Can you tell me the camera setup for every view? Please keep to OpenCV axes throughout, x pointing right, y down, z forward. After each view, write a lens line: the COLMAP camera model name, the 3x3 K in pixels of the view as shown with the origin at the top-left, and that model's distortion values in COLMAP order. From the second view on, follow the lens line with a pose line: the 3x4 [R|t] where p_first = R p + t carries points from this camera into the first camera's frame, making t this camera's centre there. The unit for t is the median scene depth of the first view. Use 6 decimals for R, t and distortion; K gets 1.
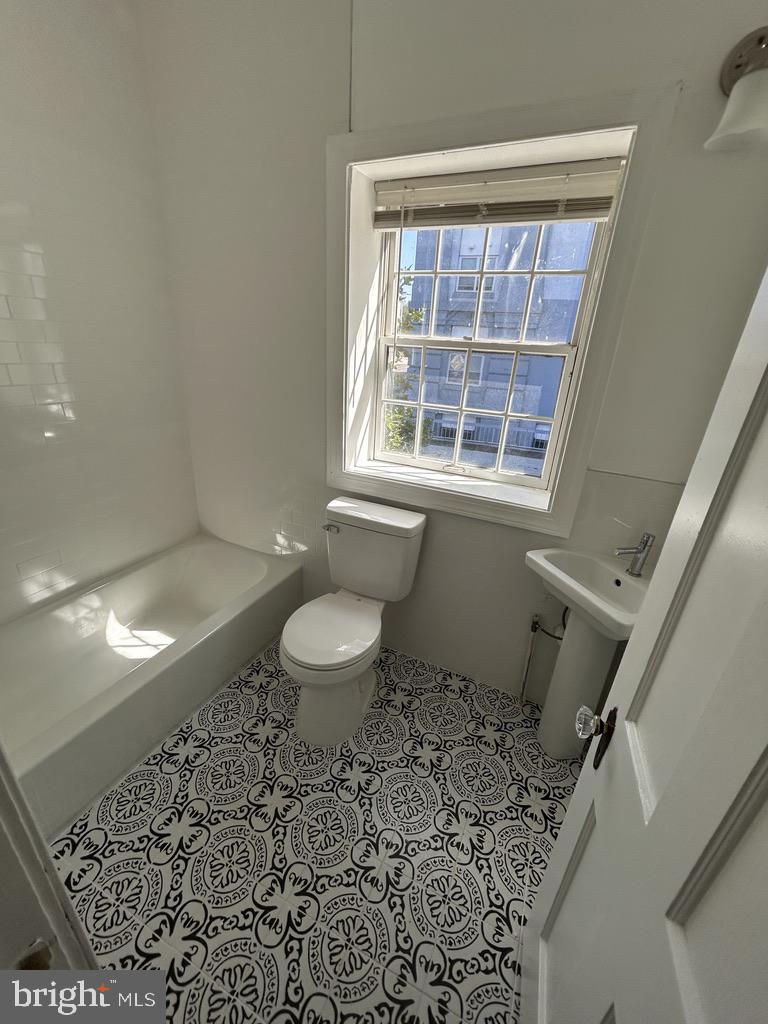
lens RADIAL K [[412.5, 0, 385.4], [0, 412.5, 512.9], [0, 0, 1]] dist [0.000162, 0.001083]
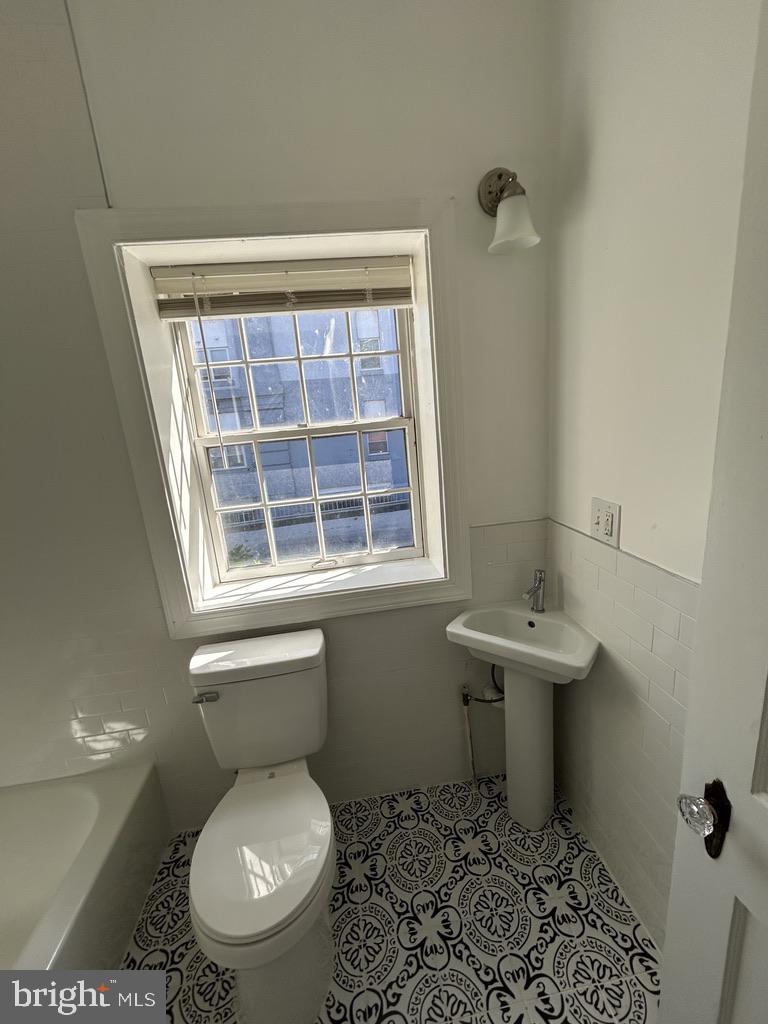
lens RADIAL K [[412.5, 0, 385.4], [0, 412.5, 512.9], [0, 0, 1]] dist [0.000162, 0.001083]
pose [[0.830854, -0.245892, 0.499218, -0.157612], [0.329600, 0.940247, -0.085434, -0.104295], [-0.448381, 0.235526, 0.862254, 0.178566]]
